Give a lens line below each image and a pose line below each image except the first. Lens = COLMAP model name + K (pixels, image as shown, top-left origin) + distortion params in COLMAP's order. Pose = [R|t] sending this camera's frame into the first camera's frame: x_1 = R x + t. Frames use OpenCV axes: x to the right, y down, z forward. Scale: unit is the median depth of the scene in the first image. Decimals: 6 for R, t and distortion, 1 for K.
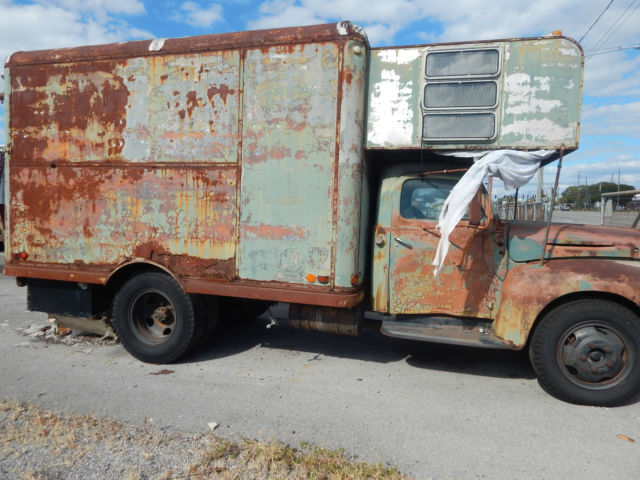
lens RADIAL K [[422.6, 0, 320.0], [0, 422.6, 240.0], [0, 0, 1]] dist [0.000352, 0.000872]
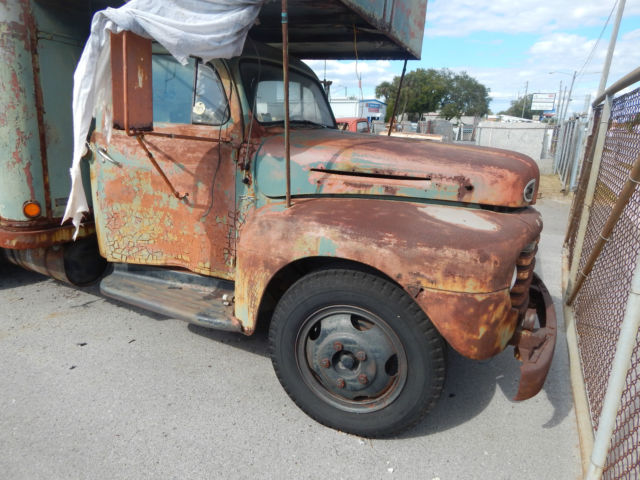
lens RADIAL K [[422.6, 0, 320.0], [0, 422.6, 240.0], [0, 0, 1]] dist [0.000352, 0.000872]
pose [[0.987525, 0.072668, -0.139690, 0.636685], [-0.043932, 0.979066, 0.198747, -0.012598], [0.151208, -0.190131, 0.970044, 0.411610]]
